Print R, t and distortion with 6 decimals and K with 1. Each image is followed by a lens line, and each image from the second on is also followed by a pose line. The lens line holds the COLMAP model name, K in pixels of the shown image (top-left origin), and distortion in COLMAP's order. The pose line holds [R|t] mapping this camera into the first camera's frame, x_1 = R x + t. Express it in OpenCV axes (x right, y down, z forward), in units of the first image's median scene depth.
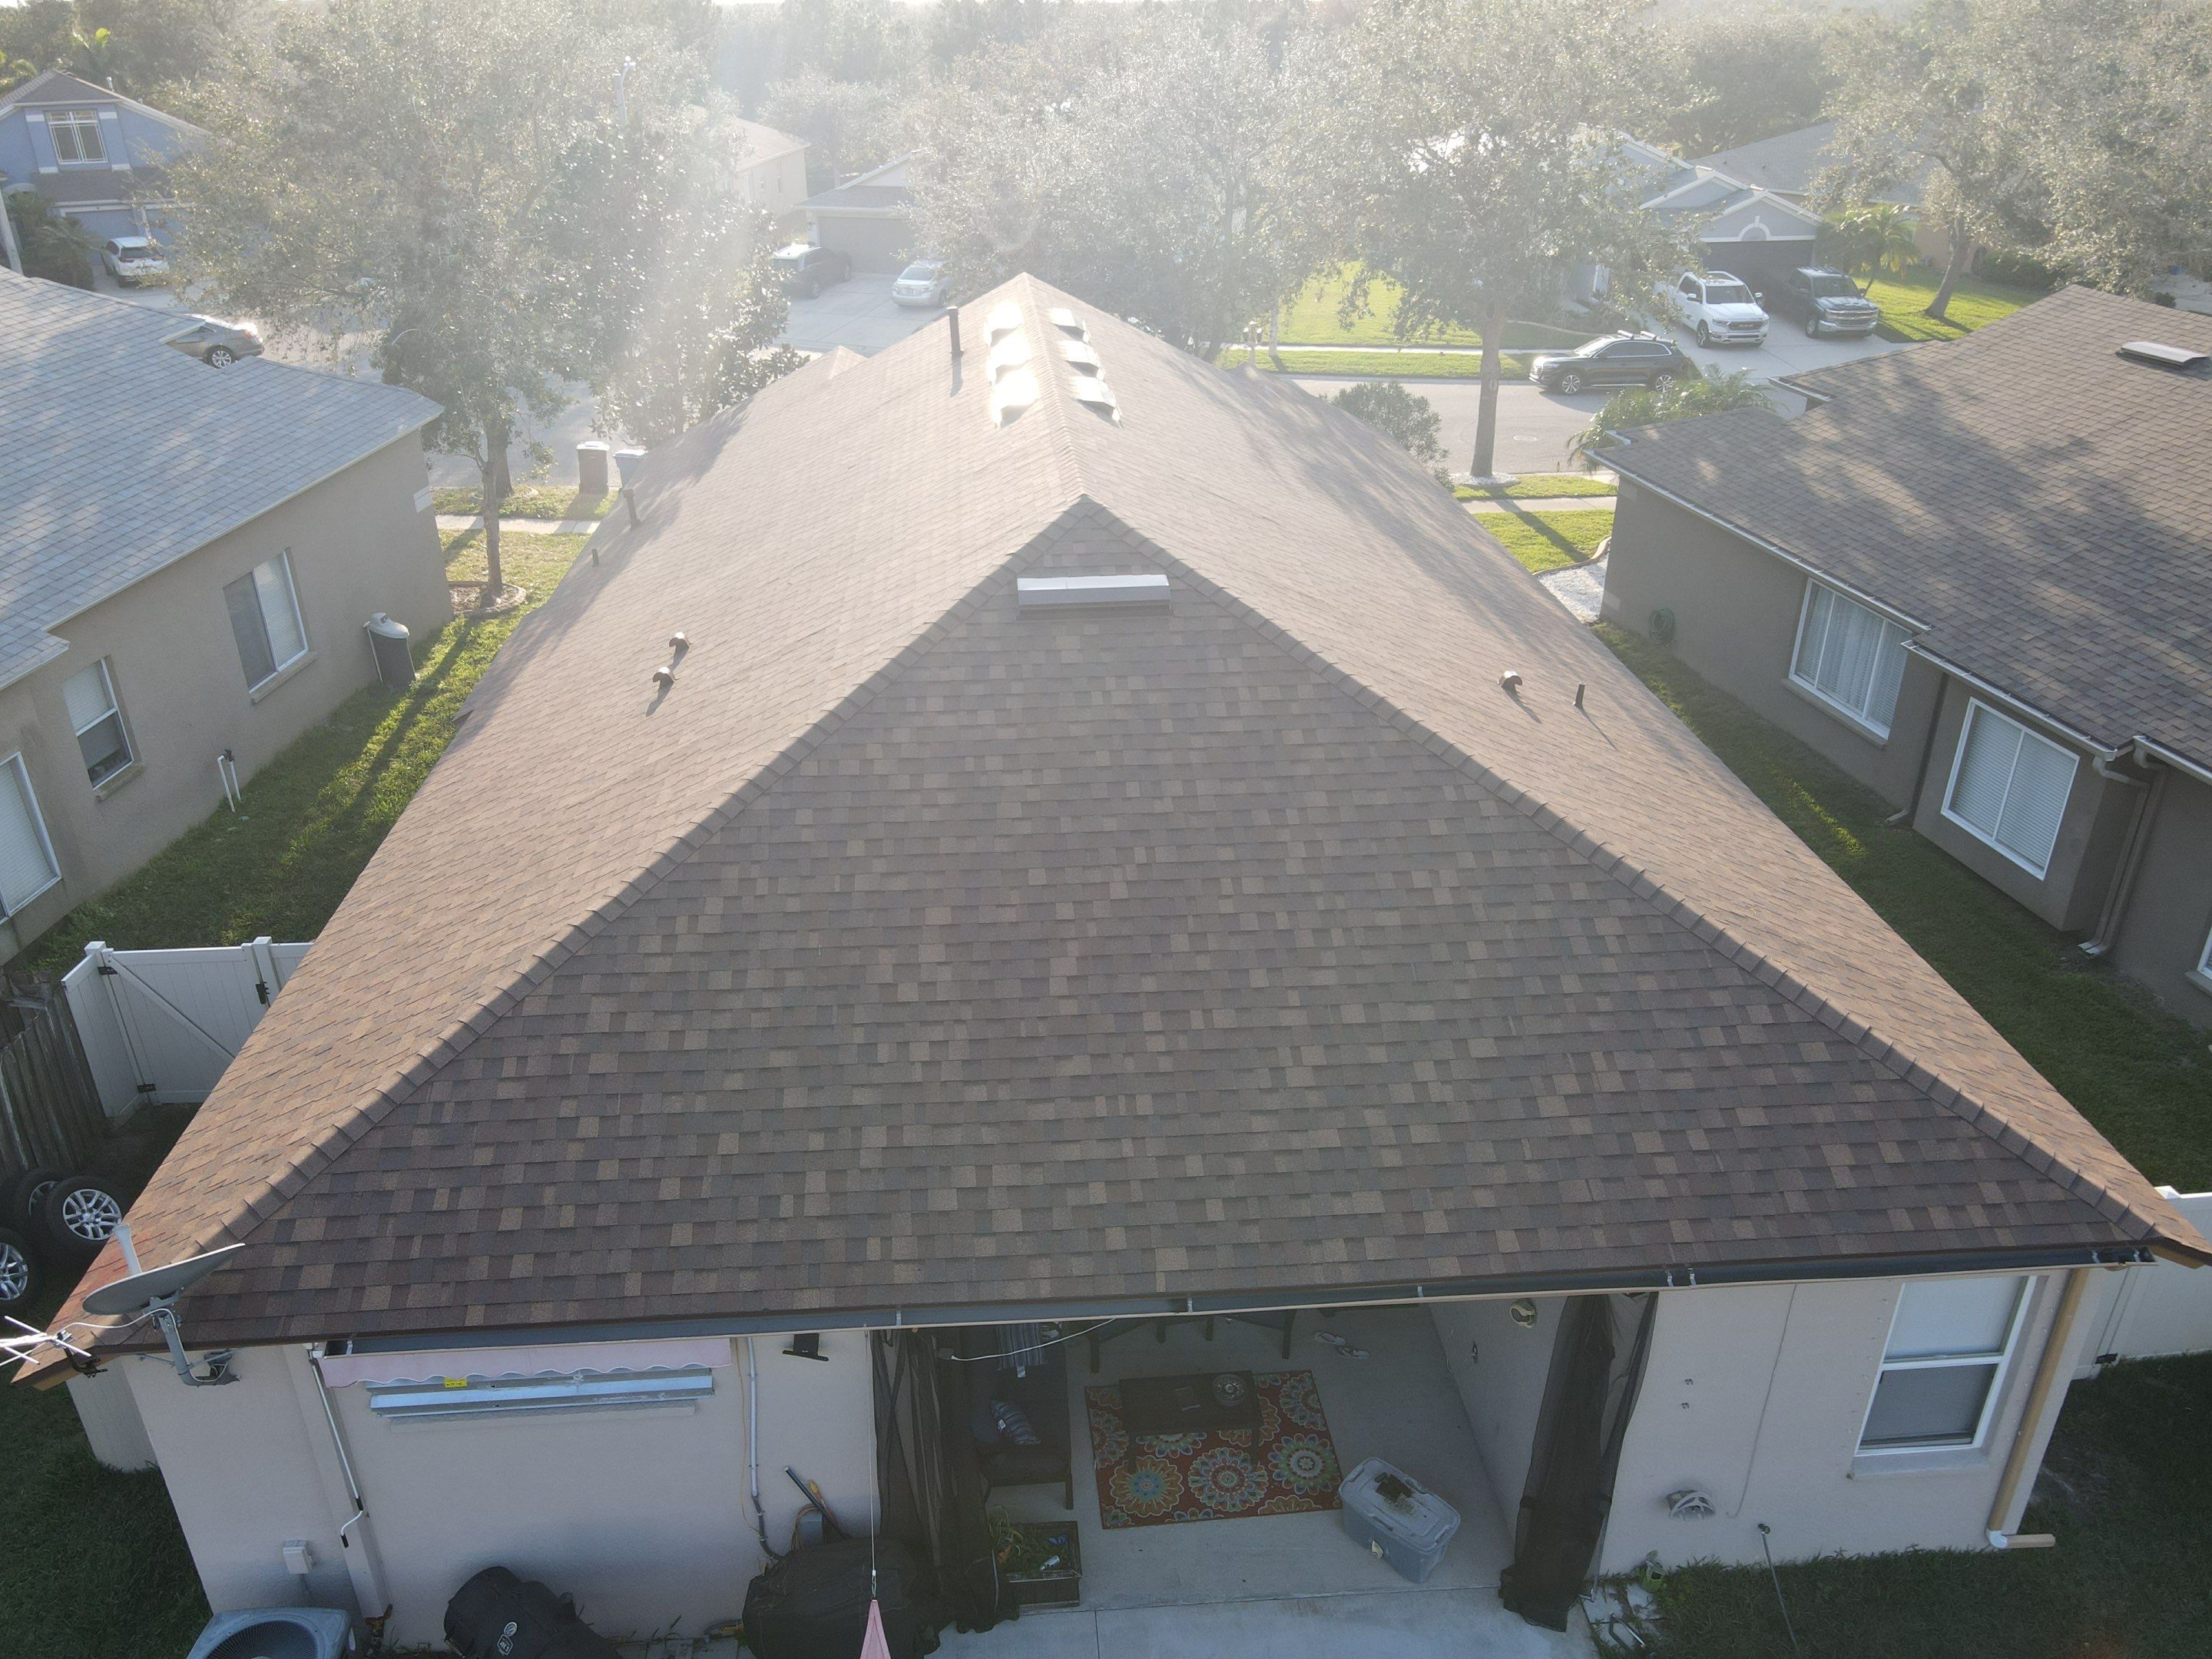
lens RADIAL K [[1631.1, 0, 1086.4], [0, 1631.1, 842.0], [0, 0, 1]] dist [-0.004624, 0.028785]
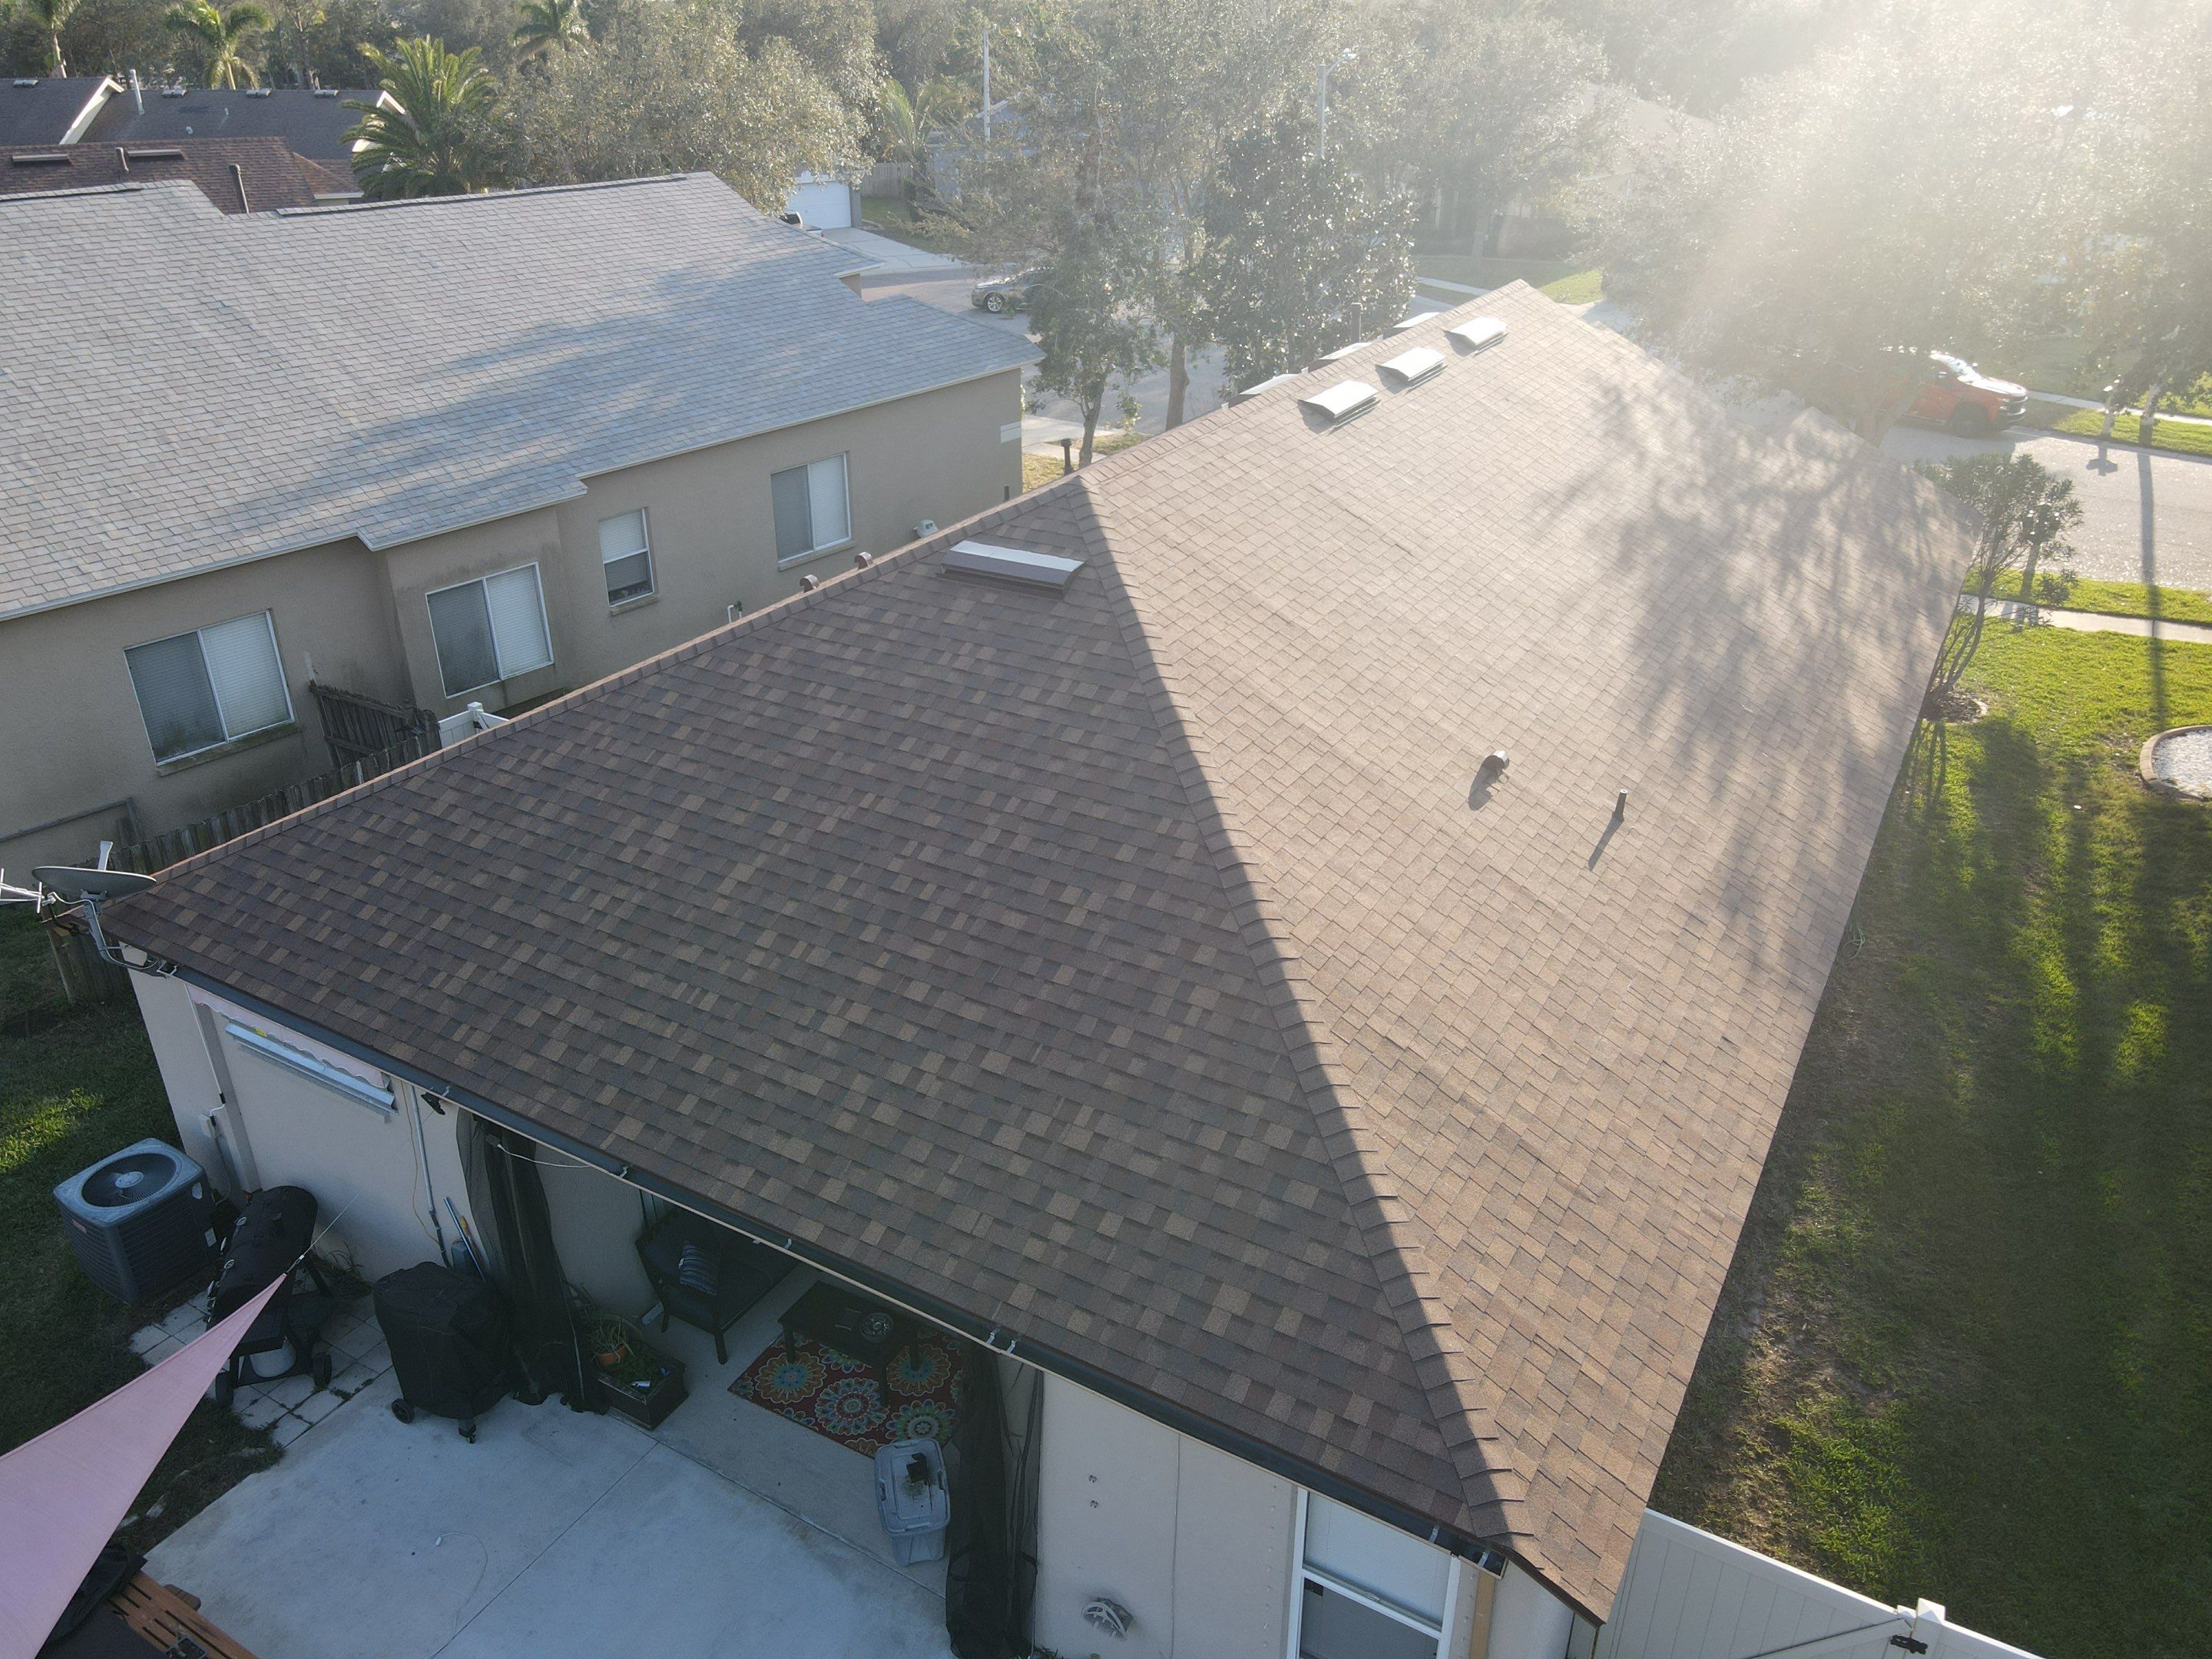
lens RADIAL K [[1631.1, 0, 1072.6], [0, 1631.1, 834.8], [0, 0, 1]] dist [-0.004624, 0.028785]
pose [[0.818274, 0.262449, -0.511417, 0.692720], [-0.262422, 0.962122, 0.073863, -0.084114], [0.511431, 0.073767, 0.856152, 0.157512]]
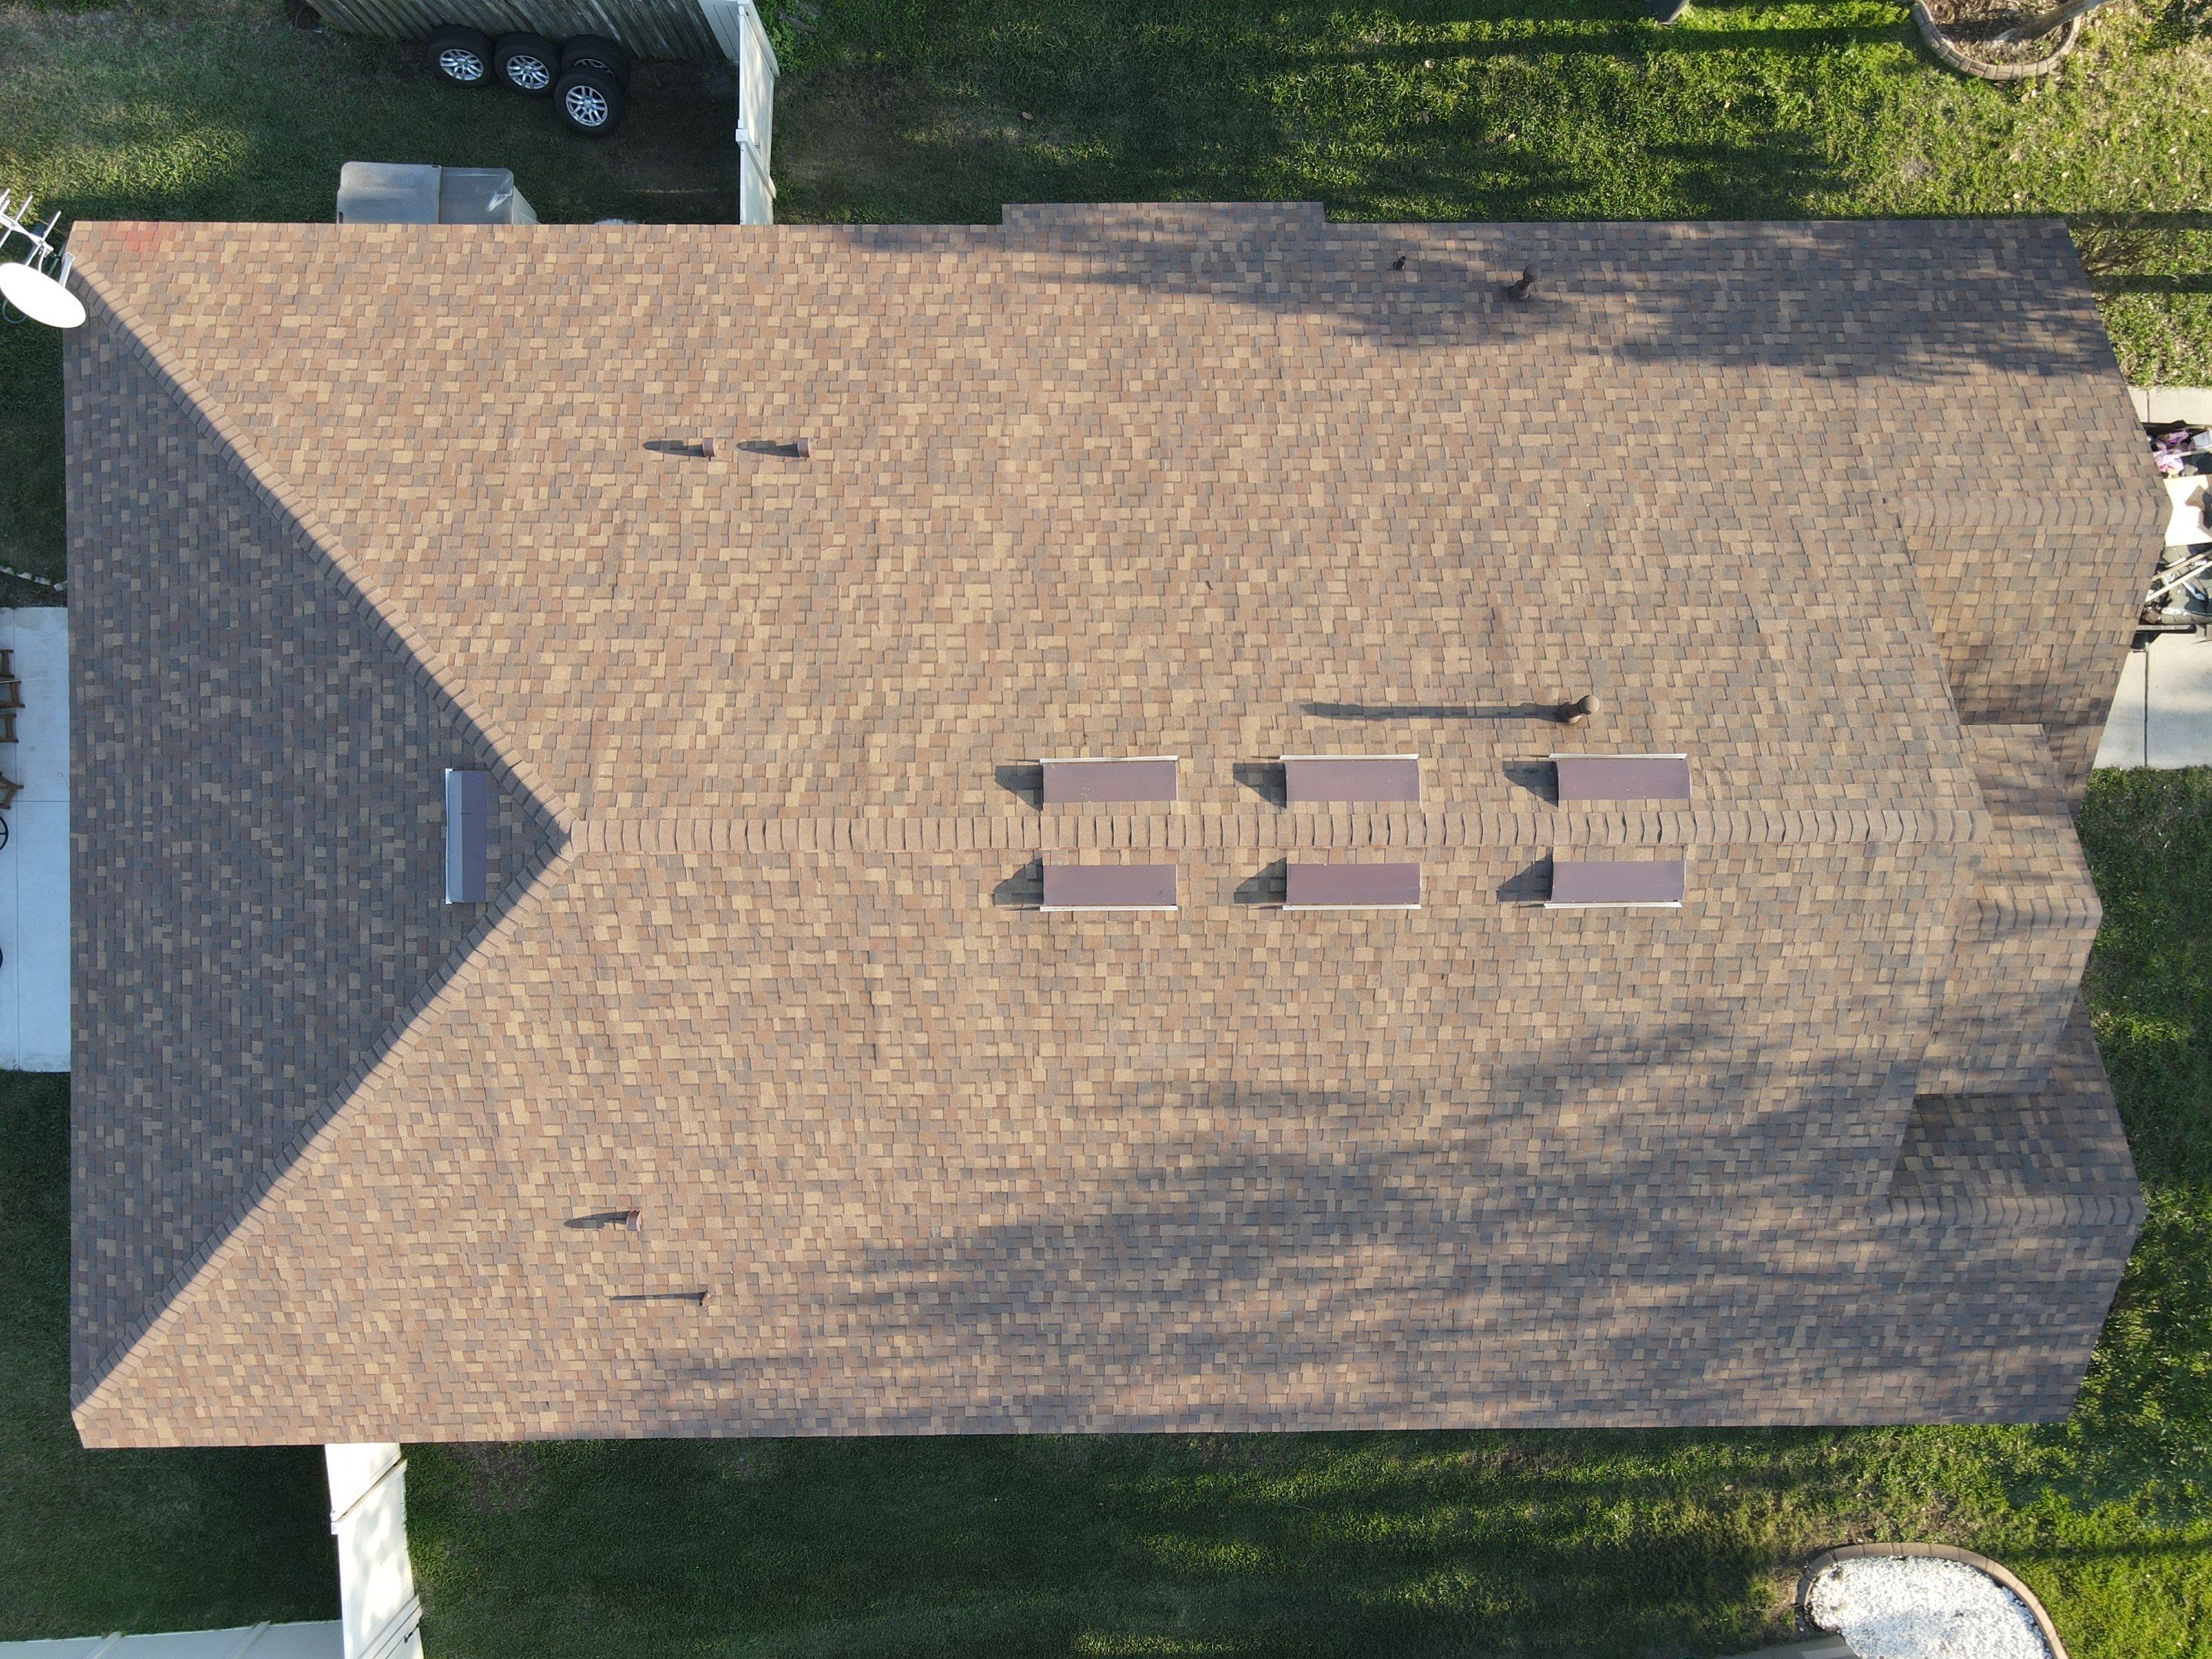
lens RADIAL K [[1631.1, 0, 1071.3], [0, 1631.1, 795.9], [0, 0, 1]] dist [-0.004624, 0.028785]
pose [[-0.064811, 0.997867, 0.007765, -0.069717], [-0.469258, -0.037344, 0.882271, -1.544403], [0.880679, 0.053537, 0.470678, 0.937366]]
